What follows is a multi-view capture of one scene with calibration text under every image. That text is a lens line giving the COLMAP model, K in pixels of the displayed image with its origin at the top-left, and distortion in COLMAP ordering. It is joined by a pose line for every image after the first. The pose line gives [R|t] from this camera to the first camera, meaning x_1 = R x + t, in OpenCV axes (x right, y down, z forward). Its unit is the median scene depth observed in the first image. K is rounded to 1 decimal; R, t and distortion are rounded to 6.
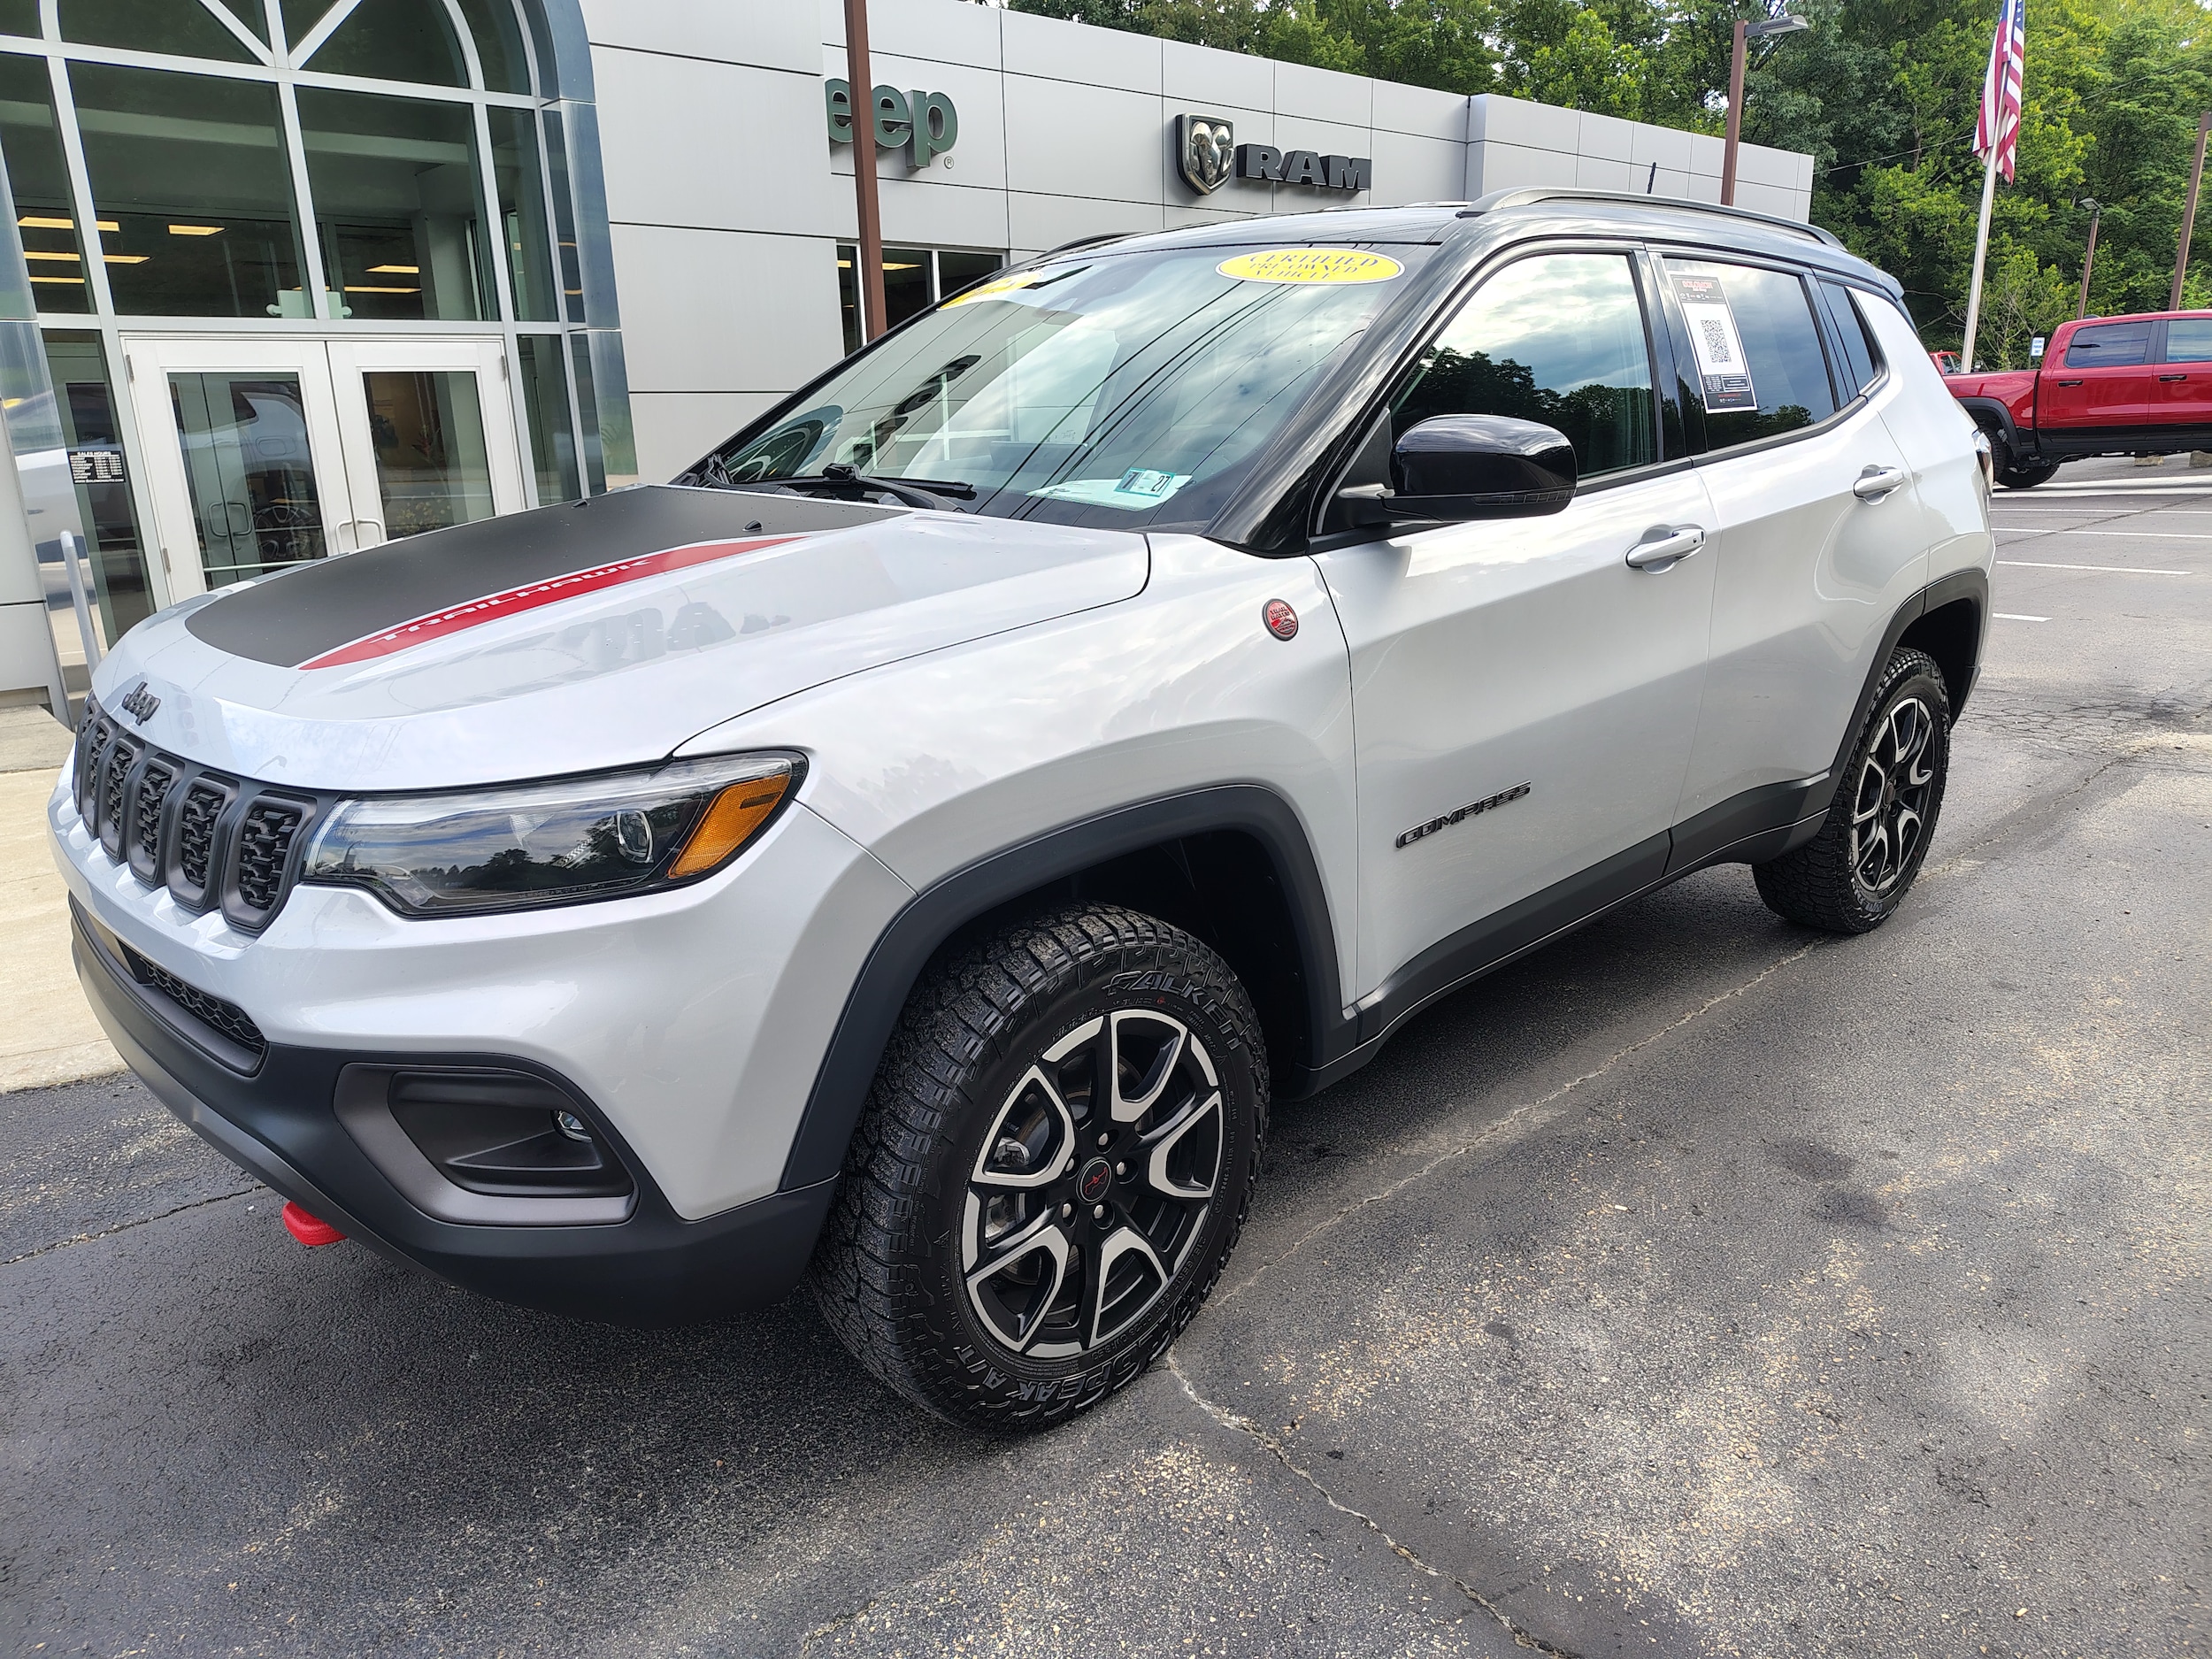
lens RADIAL K [[1526.6, 0, 1110.5], [0, 1526.6, 839.2], [0, 0, 1]] dist [0.018683, -0.012182]
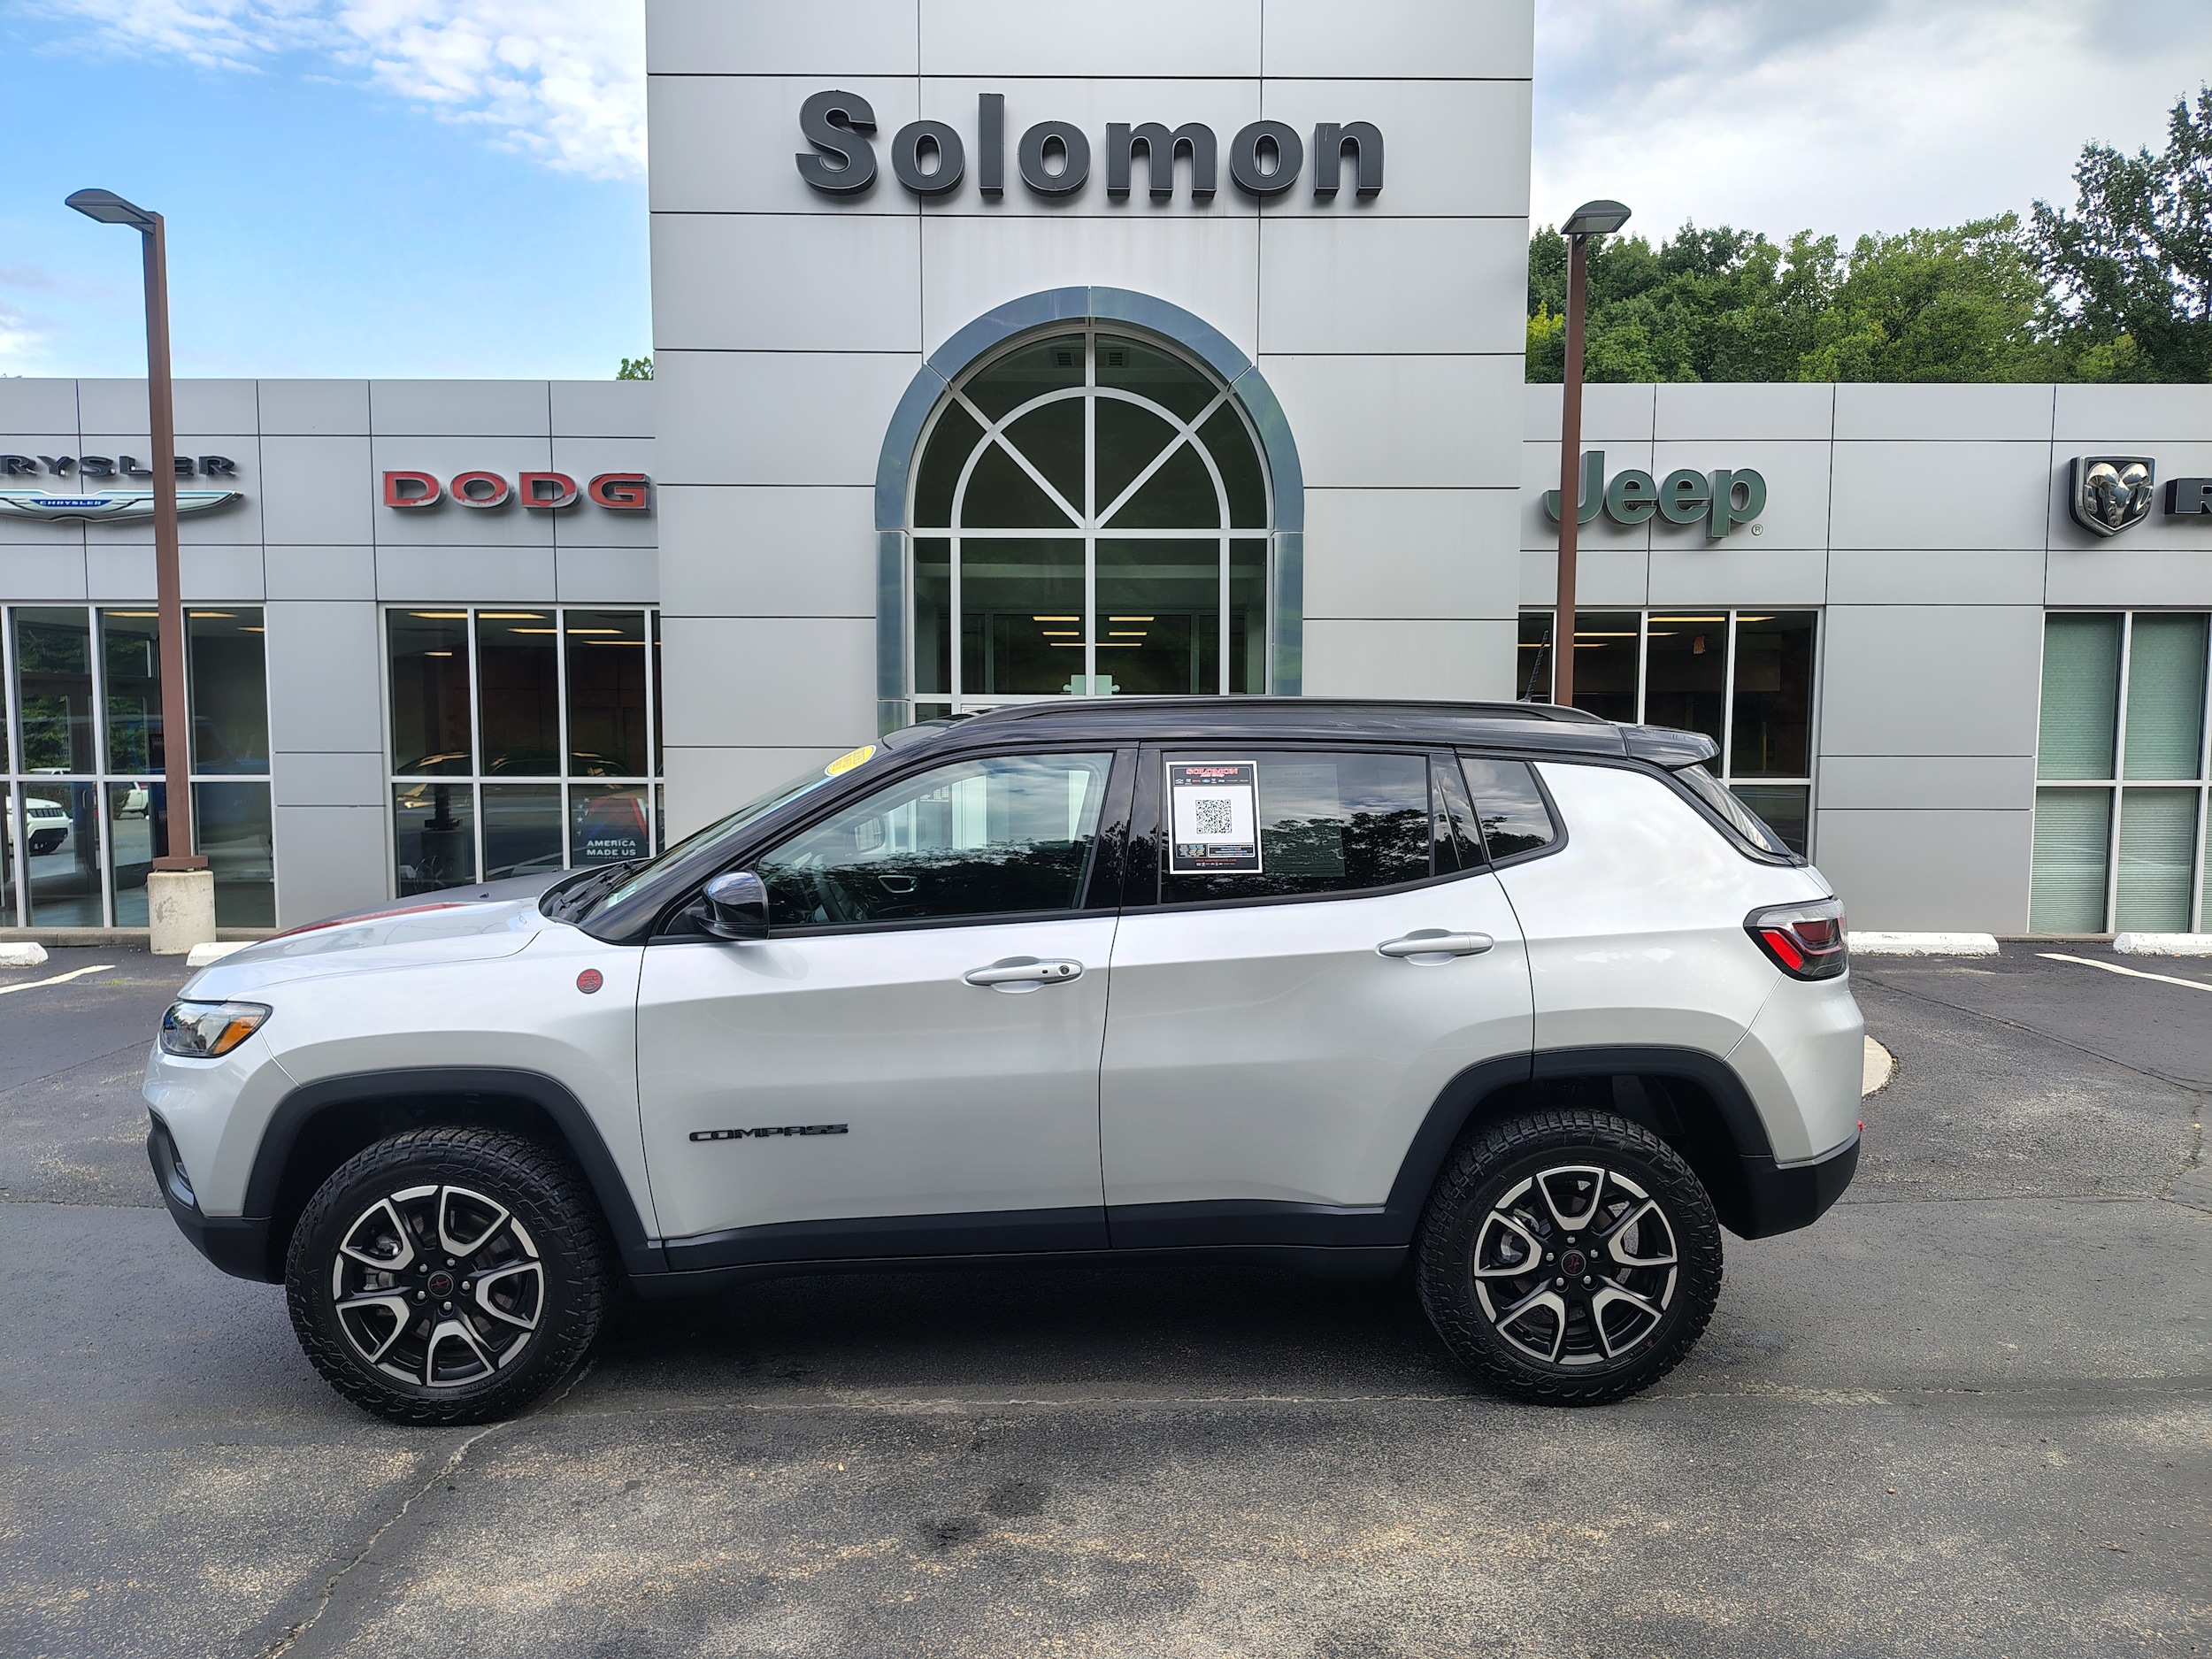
lens RADIAL K [[1526.6, 0, 1110.5], [0, 1526.6, 839.2], [0, 0, 1]] dist [0.018683, -0.012182]
pose [[0.745717, 0.073881, -0.662153, 1.296940], [-0.200572, 0.972624, -0.117363, -0.167984], [0.635355, 0.220329, 0.740121, 0.063938]]
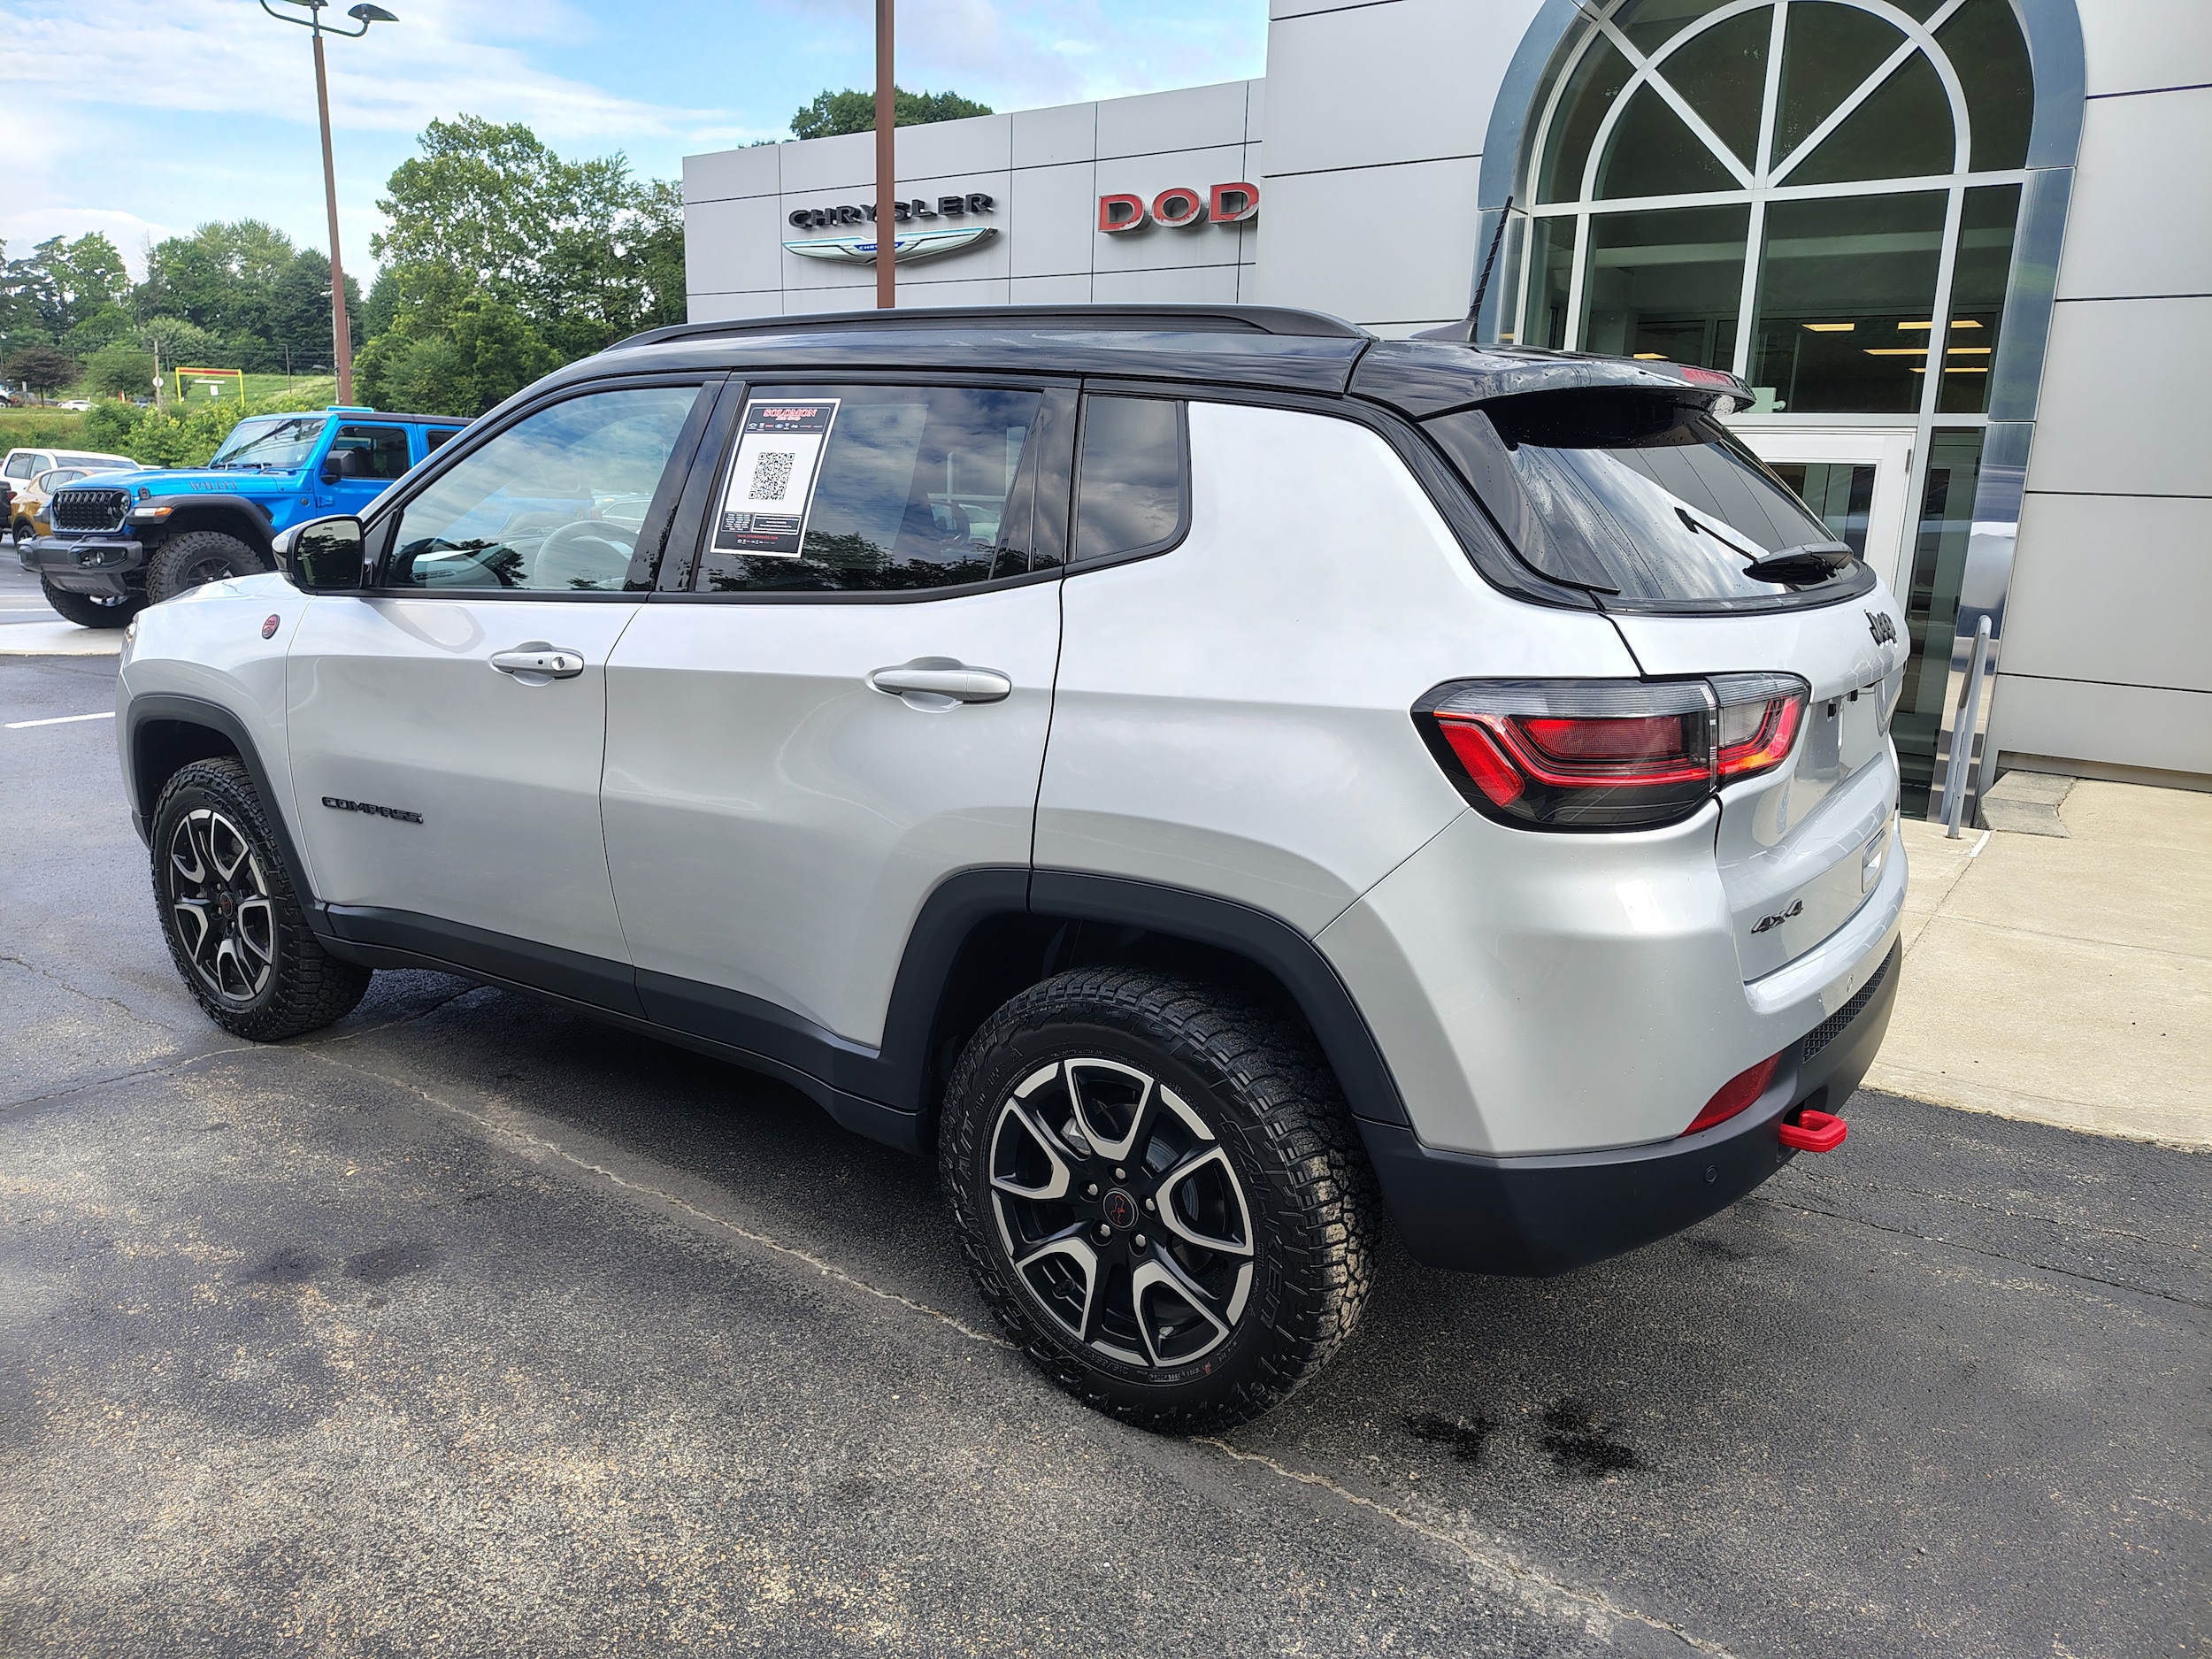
lens RADIAL K [[1515.8, 0, 1100.4], [0, 1515.8, 823.2], [0, 0, 1]] dist [0.024920, -0.022506]
pose [[0.205486, 0.250342, -0.946099, 1.486113], [-0.300464, 0.936179, 0.182459, -0.402509], [0.931395, 0.246776, 0.267591, 1.134415]]
